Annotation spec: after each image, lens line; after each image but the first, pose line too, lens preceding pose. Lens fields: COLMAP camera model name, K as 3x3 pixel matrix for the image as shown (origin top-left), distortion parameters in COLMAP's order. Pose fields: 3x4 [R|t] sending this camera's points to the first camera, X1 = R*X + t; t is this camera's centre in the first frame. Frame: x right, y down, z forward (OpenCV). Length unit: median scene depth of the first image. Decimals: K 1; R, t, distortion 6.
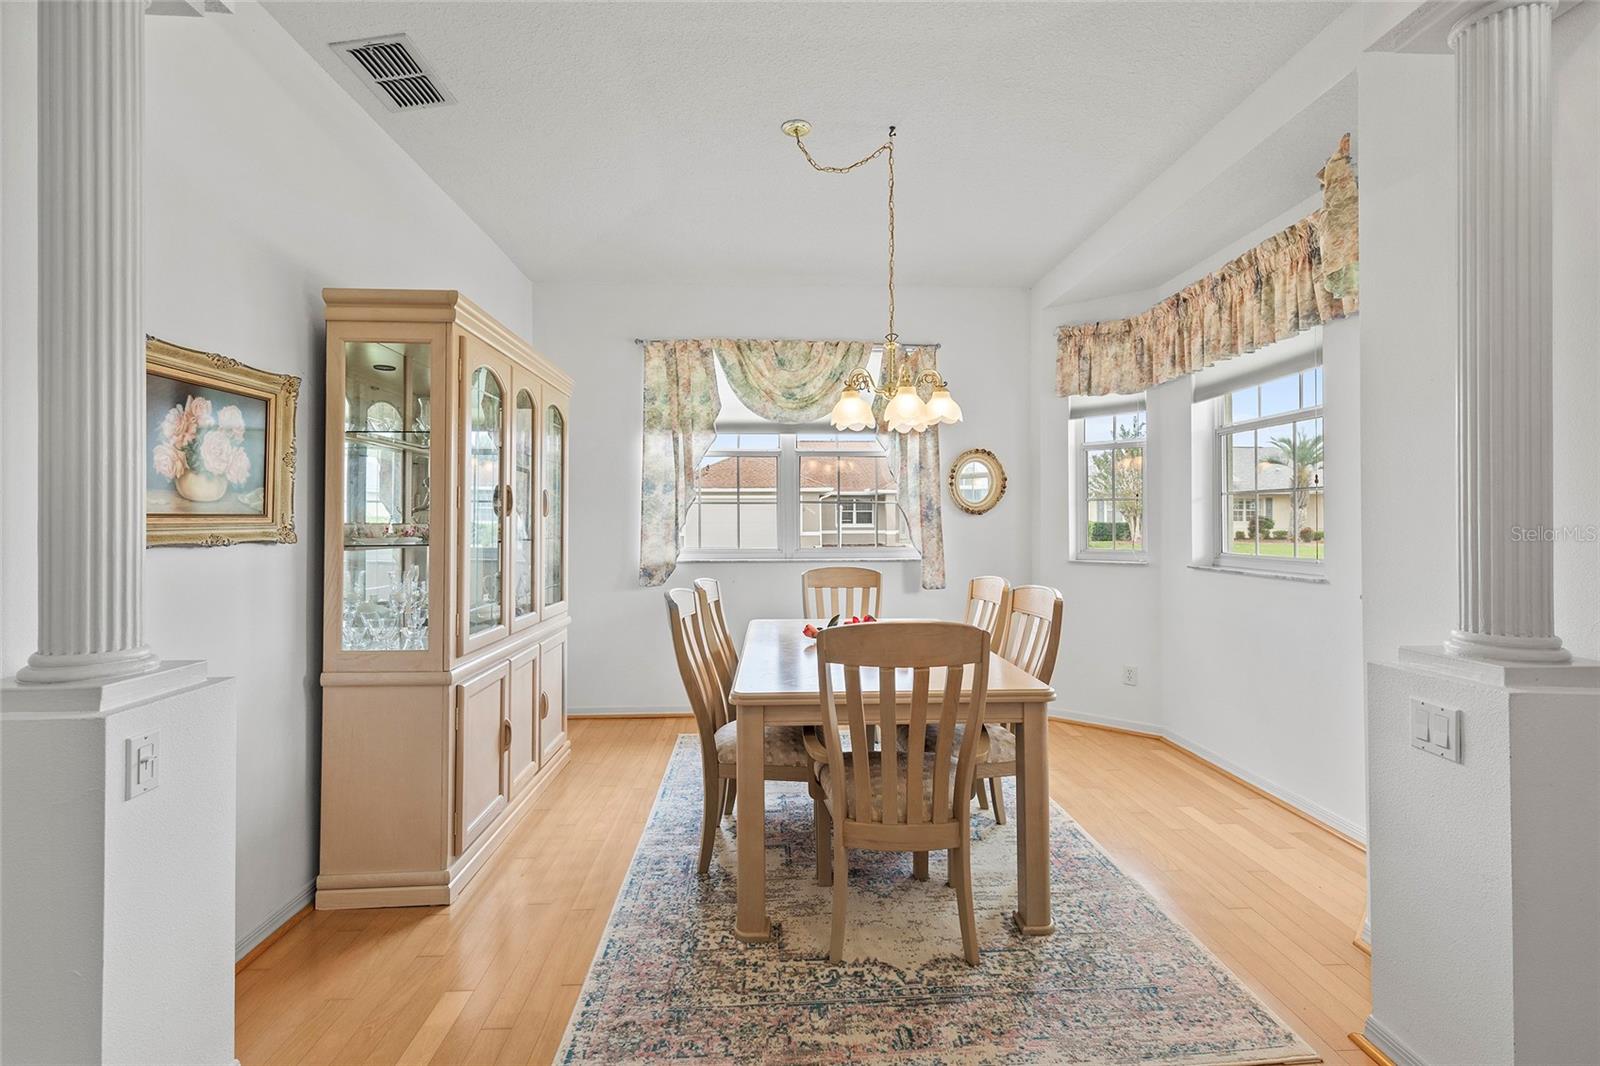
lens RADIAL K [[717.3, 0, 800.6], [0, 717.3, 522.9], [0, 0, 1]] dist [0.002371, 0.000292]
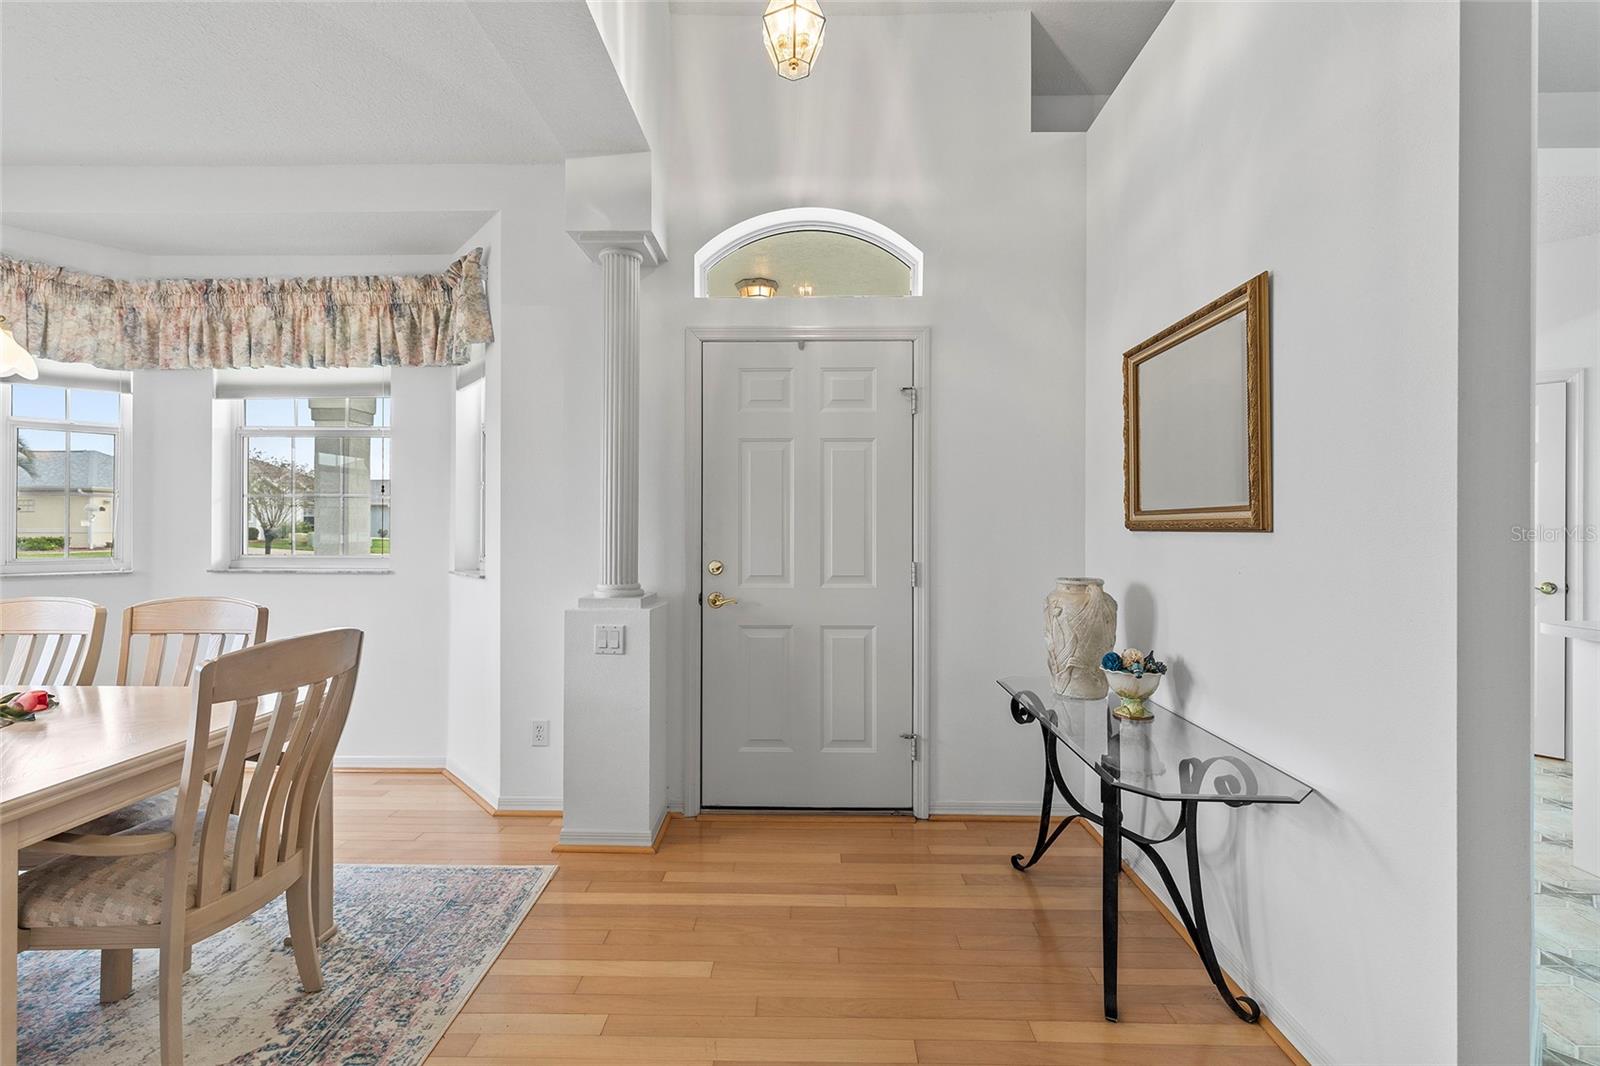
lens RADIAL K [[762.7, 0, 772.2], [0, 762.7, 533.1], [0, 0, 1]] dist [0.000592, 0.000343]
pose [[0.076482, -0.007048, 0.997046, -0.589416], [-0.002321, 0.999971, 0.007246, 0.003423], [-0.997068, -0.002869, 0.076464, 0.270422]]
